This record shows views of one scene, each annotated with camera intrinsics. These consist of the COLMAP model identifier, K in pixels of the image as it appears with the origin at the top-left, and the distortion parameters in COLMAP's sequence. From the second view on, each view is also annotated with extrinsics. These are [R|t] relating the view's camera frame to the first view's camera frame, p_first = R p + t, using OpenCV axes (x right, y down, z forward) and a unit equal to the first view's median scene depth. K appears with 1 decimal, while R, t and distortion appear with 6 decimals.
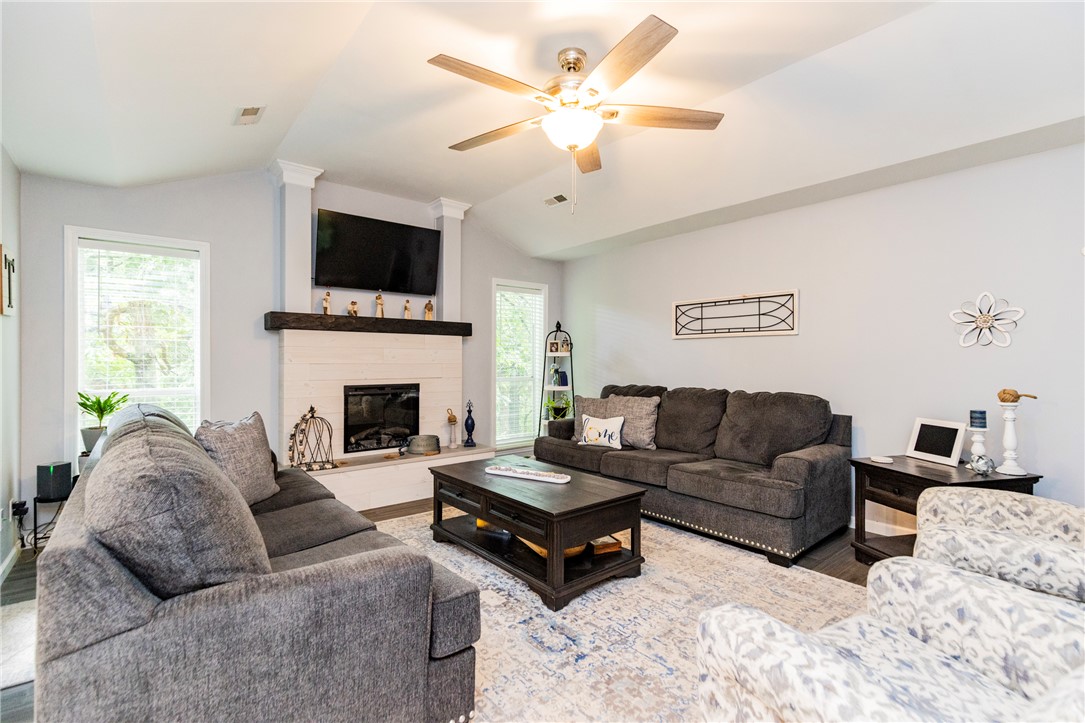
lens RADIAL K [[512.2, 0, 543.8], [0, 512.2, 364.5], [0, 0, 1]] dist [0.000430, -0.000156]
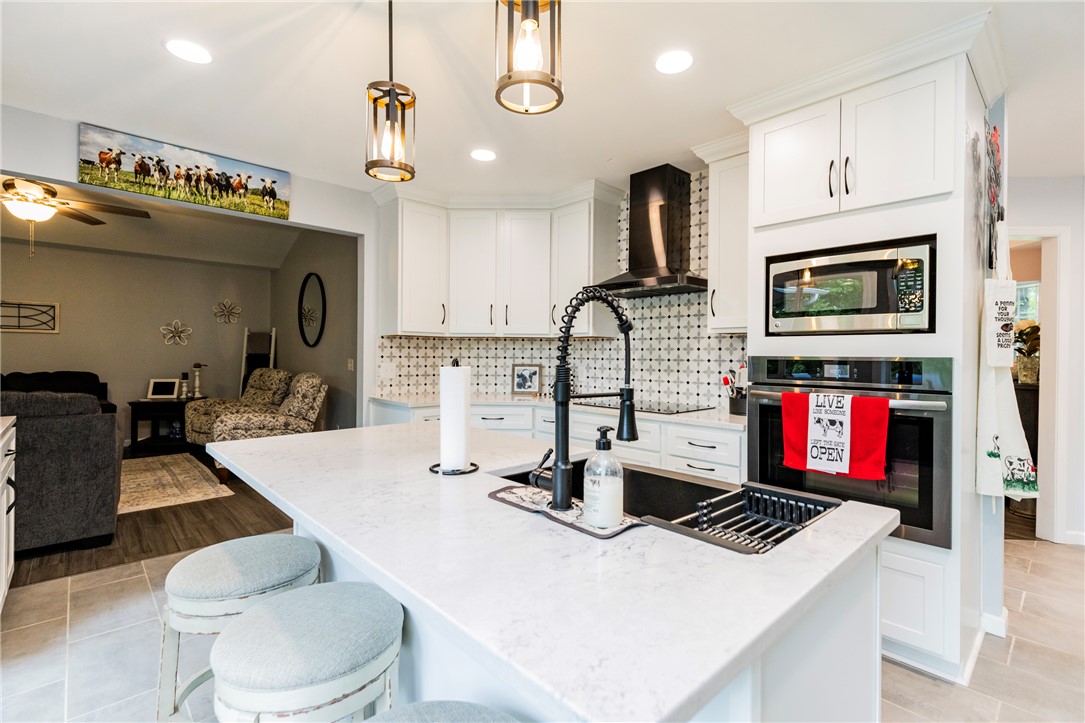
lens RADIAL K [[512.2, 0, 541.1], [0, 512.2, 359.5], [0, 0, 1]] dist [0.000430, -0.000156]
pose [[-0.059112, -0.019273, 0.998065, -1.132811], [-0.000007, 0.999814, 0.019306, -0.010887], [-0.998251, 0.001134, -0.059101, -0.342857]]
